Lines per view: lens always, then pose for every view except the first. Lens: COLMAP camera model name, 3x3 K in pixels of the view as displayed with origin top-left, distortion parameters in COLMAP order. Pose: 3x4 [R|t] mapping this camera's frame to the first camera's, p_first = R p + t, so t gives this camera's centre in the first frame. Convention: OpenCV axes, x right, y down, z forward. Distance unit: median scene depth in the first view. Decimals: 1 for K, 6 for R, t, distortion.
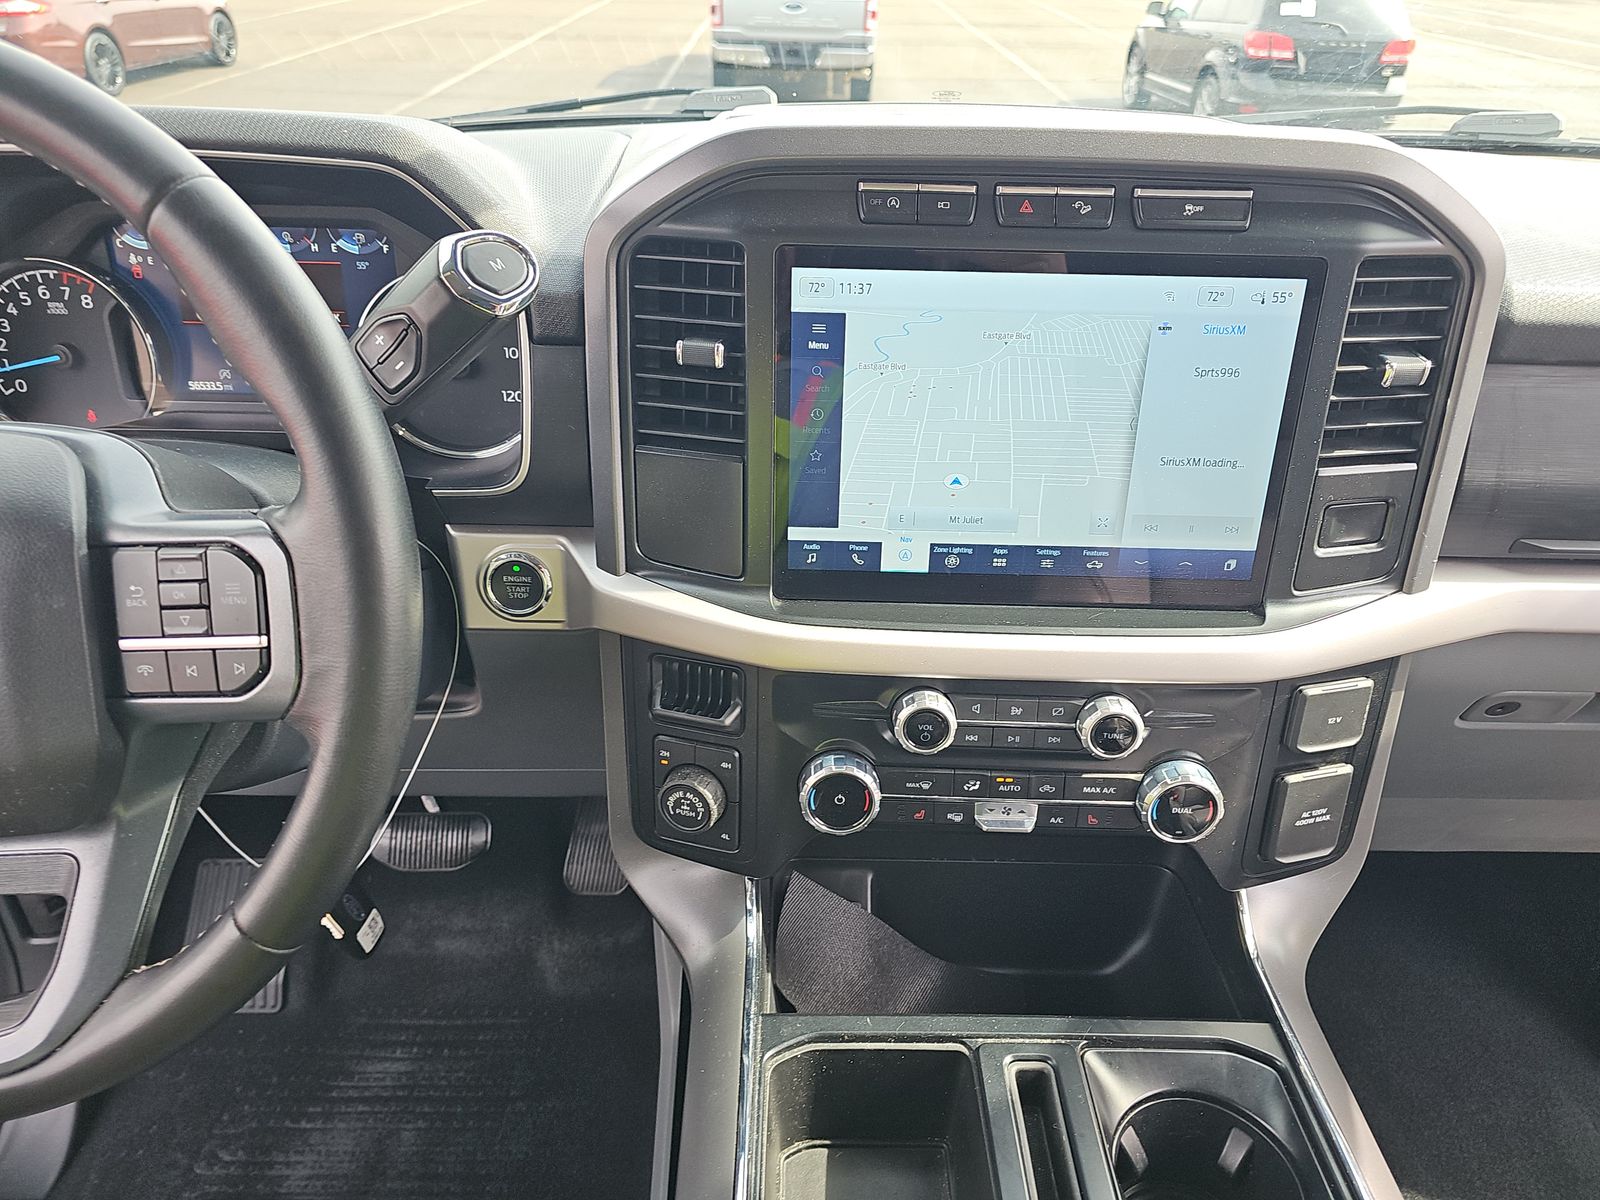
lens RADIAL K [[1061.0, 0, 784.9], [0, 1061.0, 571.0], [0, 0, 1]] dist [0.046936, -0.024189]
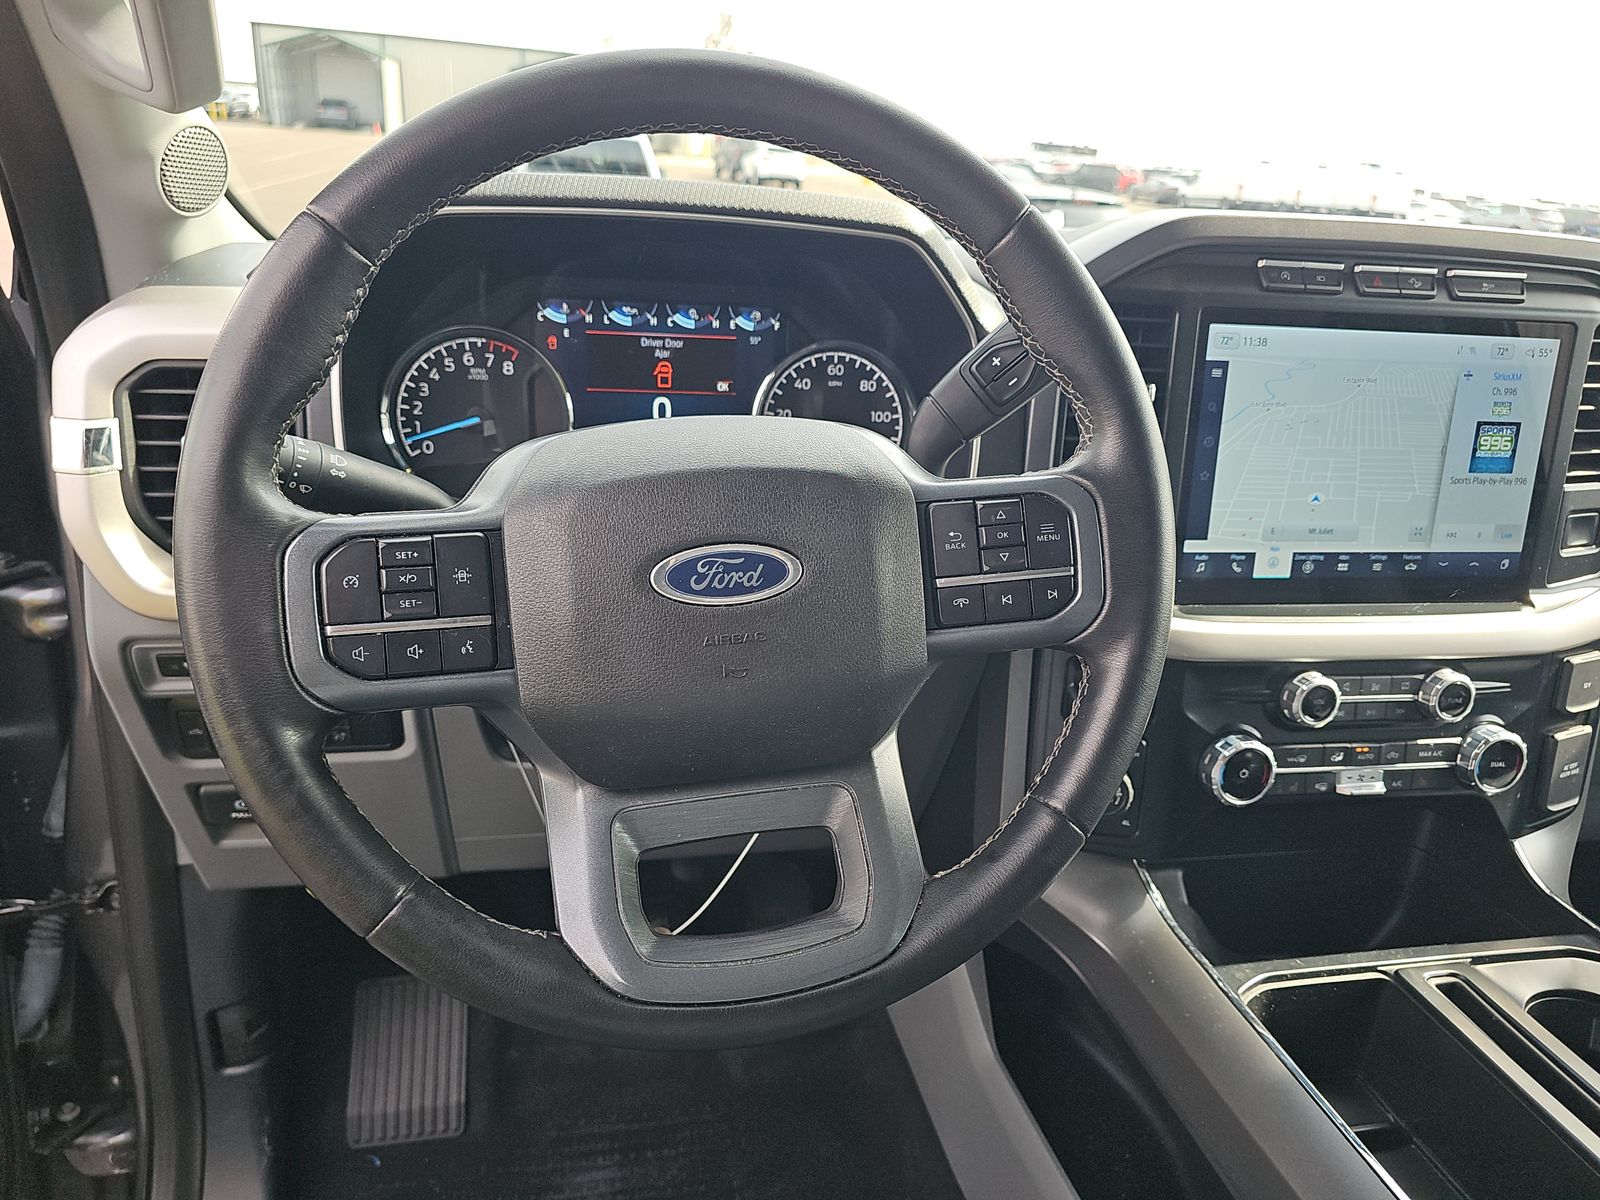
lens RADIAL K [[1061.0, 0, 796.1], [0, 1061.0, 588.5], [0, 0, 1]] dist [0.046936, -0.024189]
pose [[0.979202, -0.031394, 0.200445, -0.656281], [0.058438, 0.989730, -0.130462, 0.139653], [-0.194290, 0.139463, 0.970980, -0.067994]]
